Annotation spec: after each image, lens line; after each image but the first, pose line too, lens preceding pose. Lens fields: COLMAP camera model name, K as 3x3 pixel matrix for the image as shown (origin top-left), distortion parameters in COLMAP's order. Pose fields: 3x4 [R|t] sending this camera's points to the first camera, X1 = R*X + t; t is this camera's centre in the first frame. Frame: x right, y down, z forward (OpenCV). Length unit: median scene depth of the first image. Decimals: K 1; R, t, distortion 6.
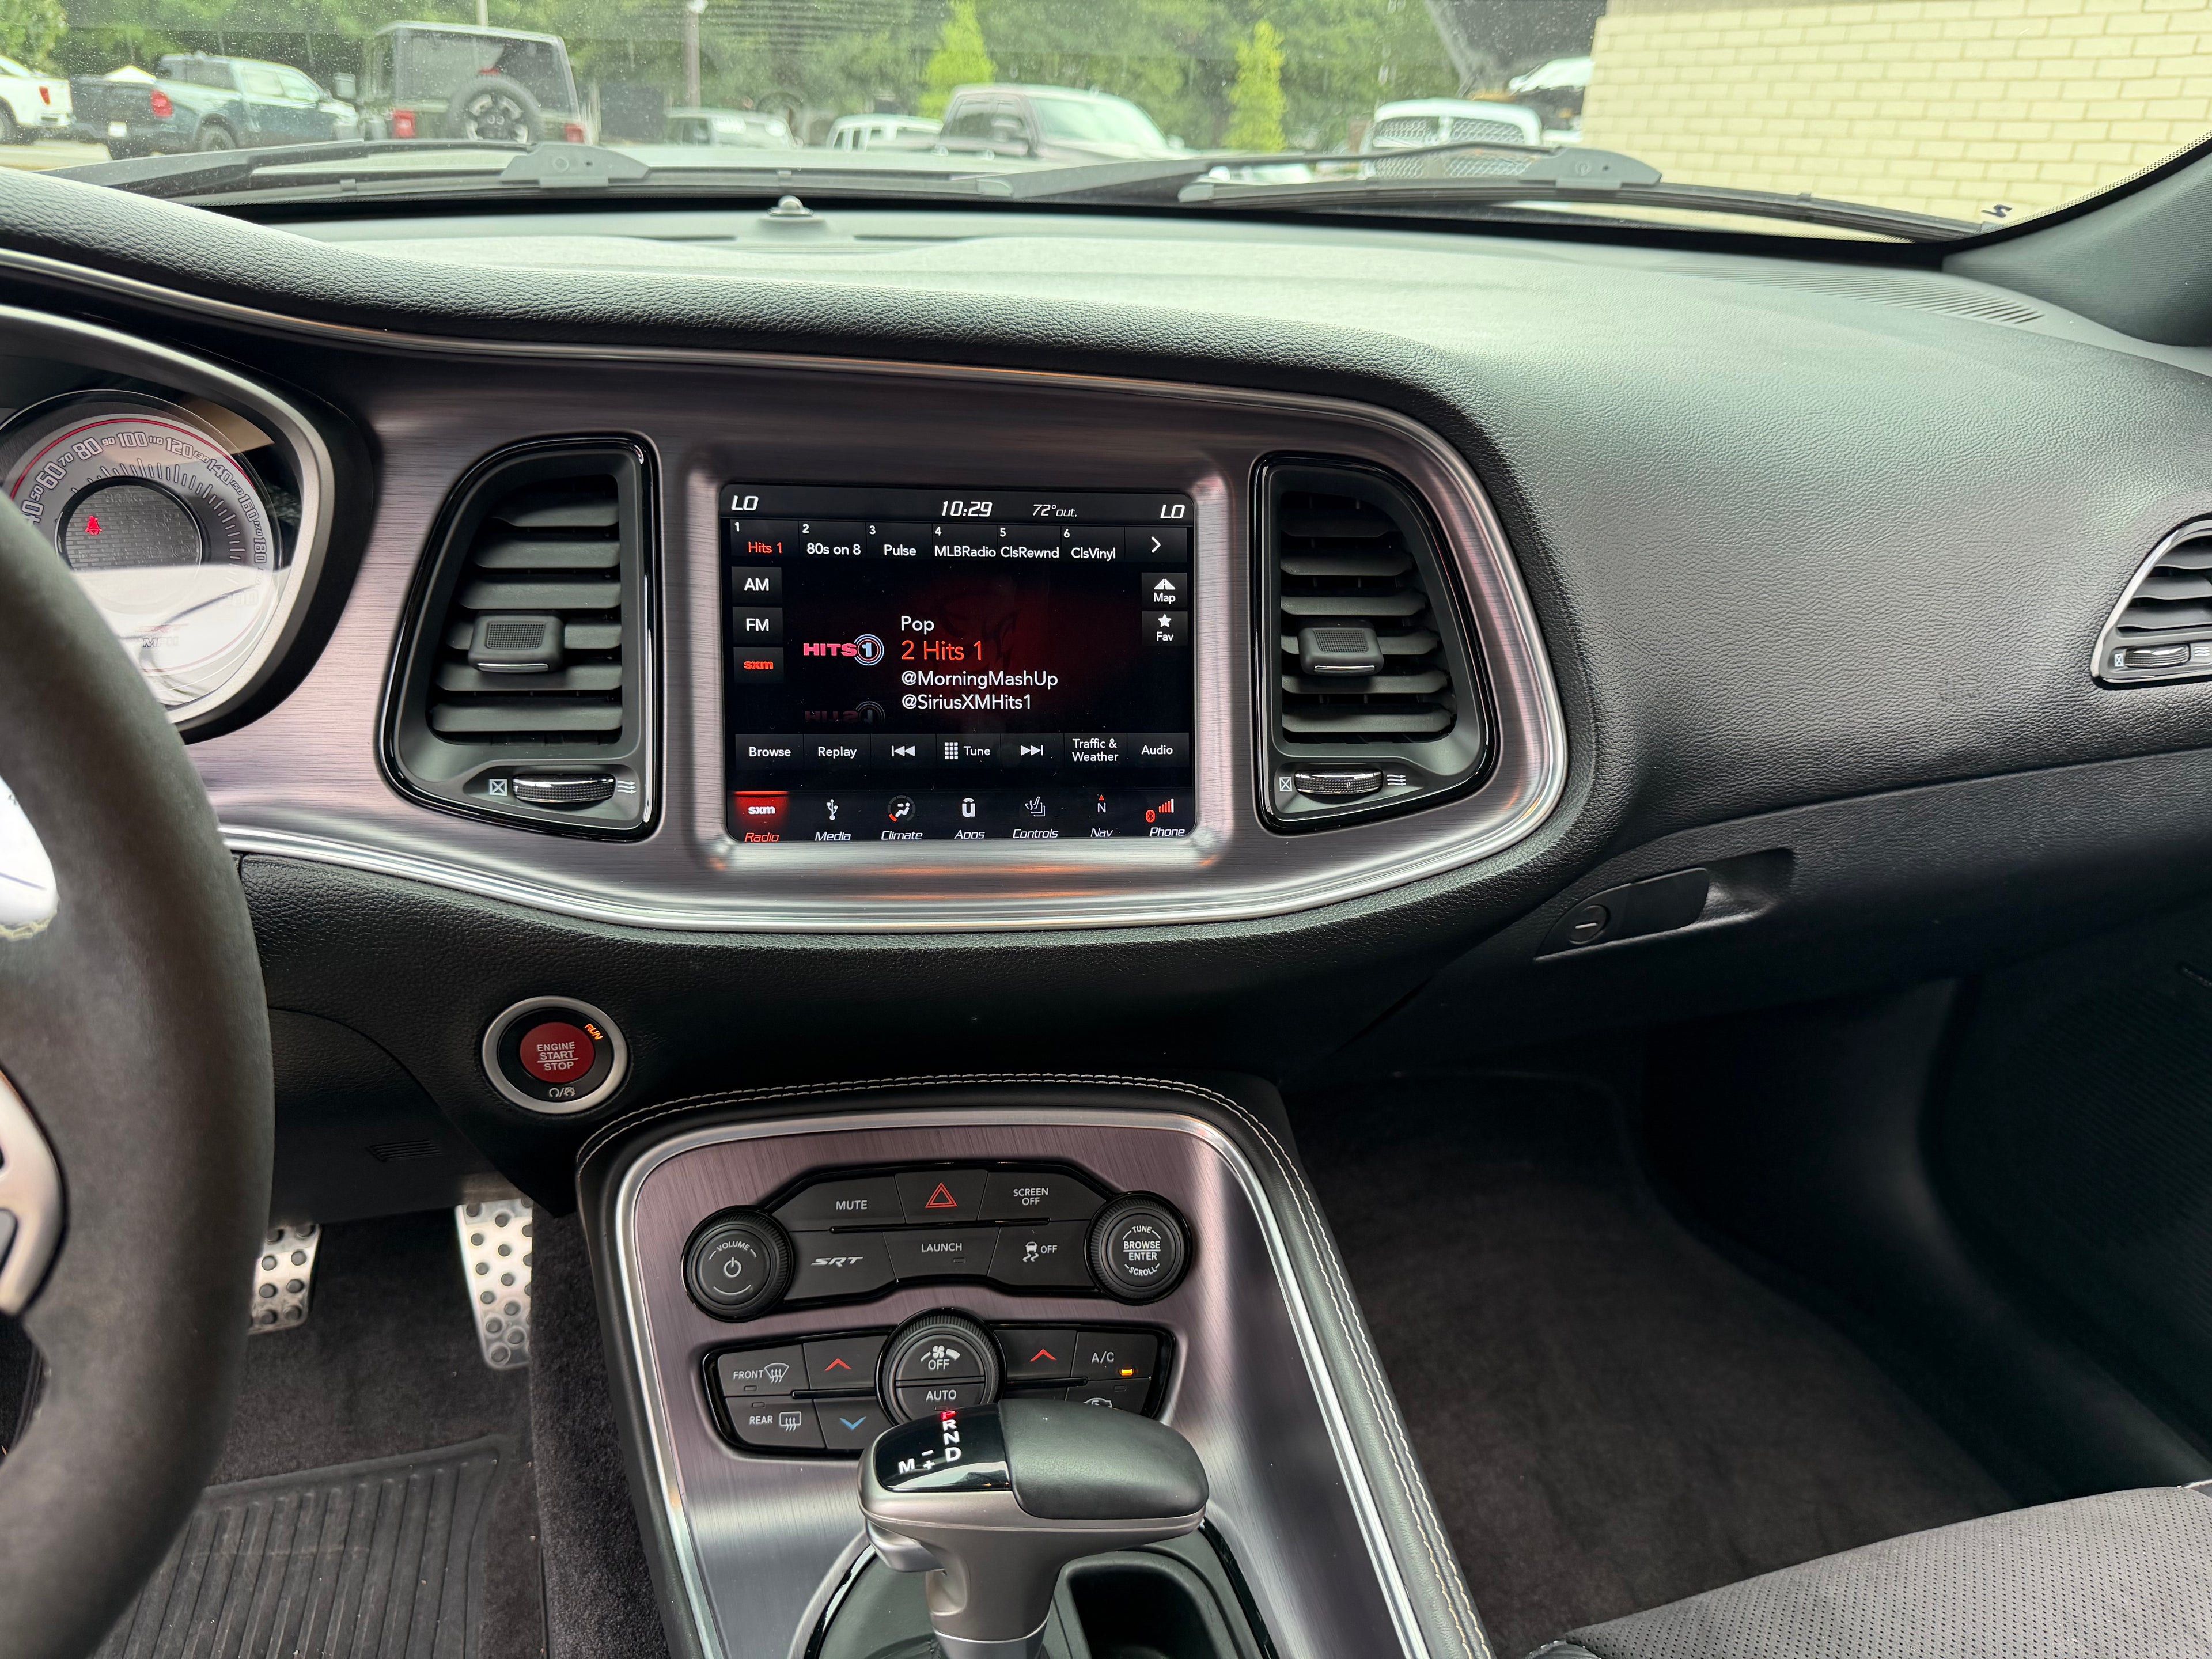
lens RADIAL K [[1543.0, 0, 1103.1], [0, 1543.0, 840.0], [0, 0, 1]] dist [0.135531, -0.190044]
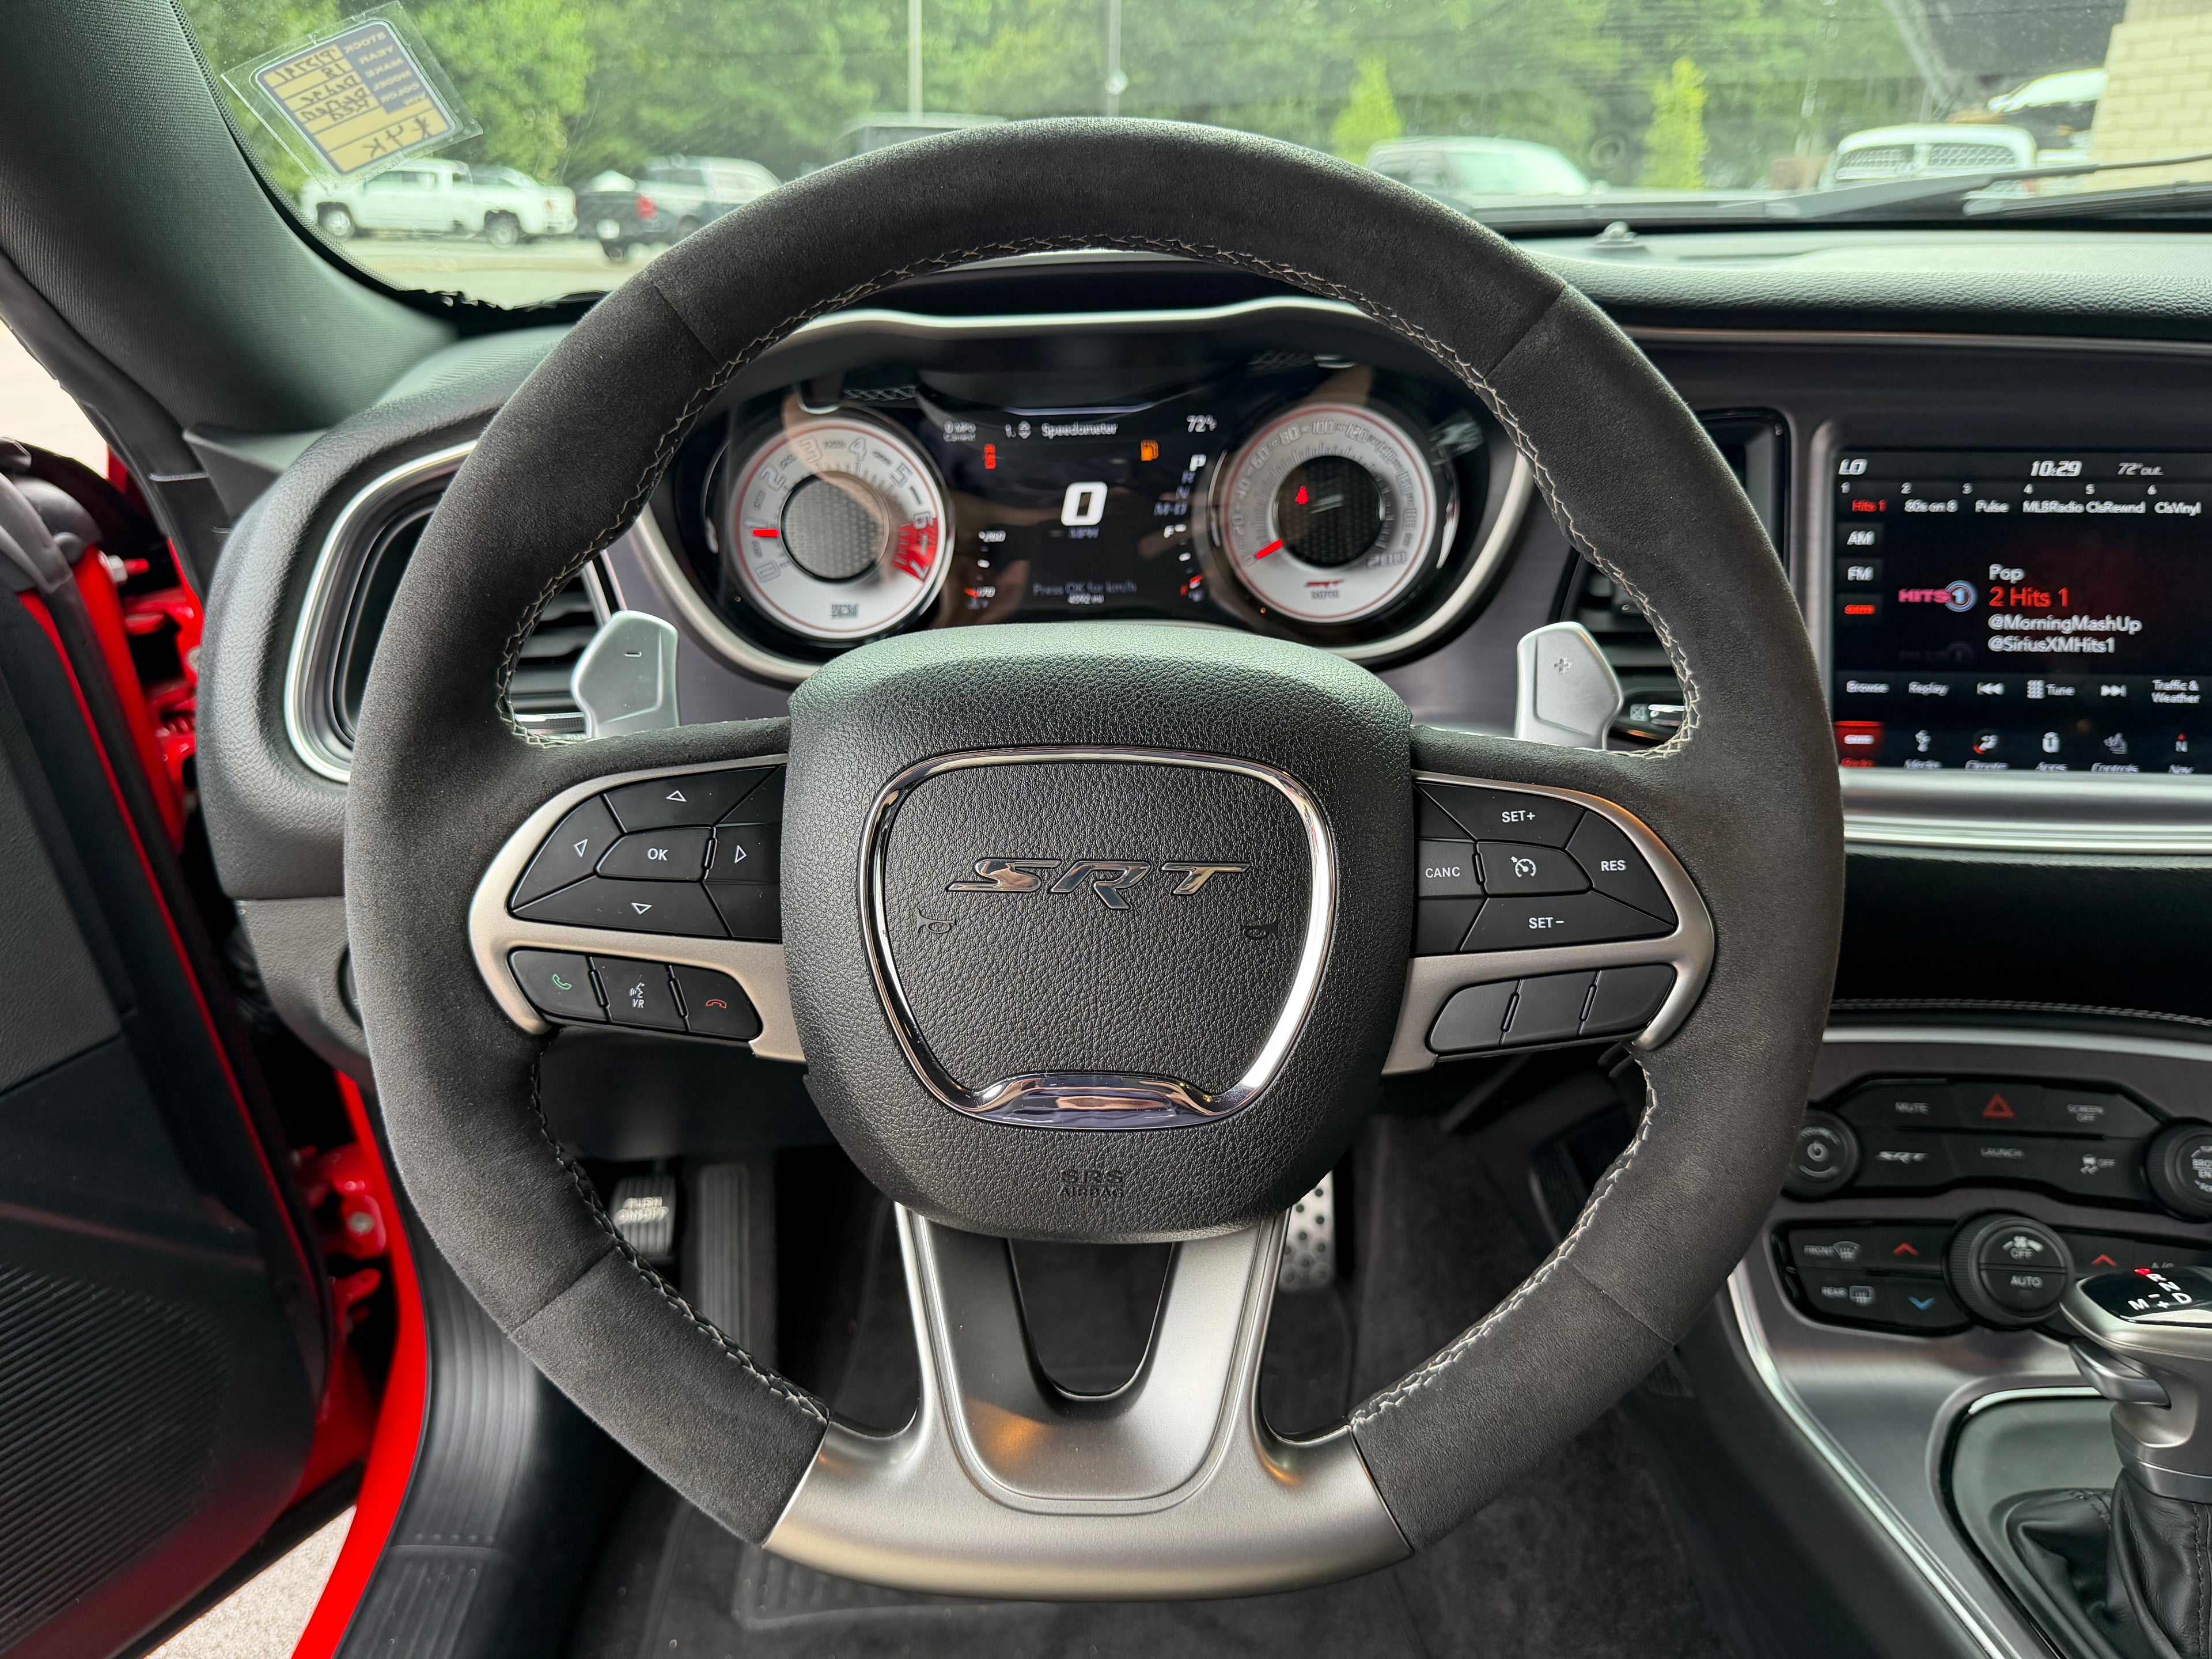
lens RADIAL K [[1597.7, 0, 1106.0], [0, 1597.7, 829.5], [0, 0, 1]] dist [-0.046213, 0.037525]
pose [[0.972647, 0.029986, -0.230346, -0.470994], [-0.039230, 0.998594, -0.035653, 0.104339], [0.228953, 0.043714, 0.972456, -0.215667]]
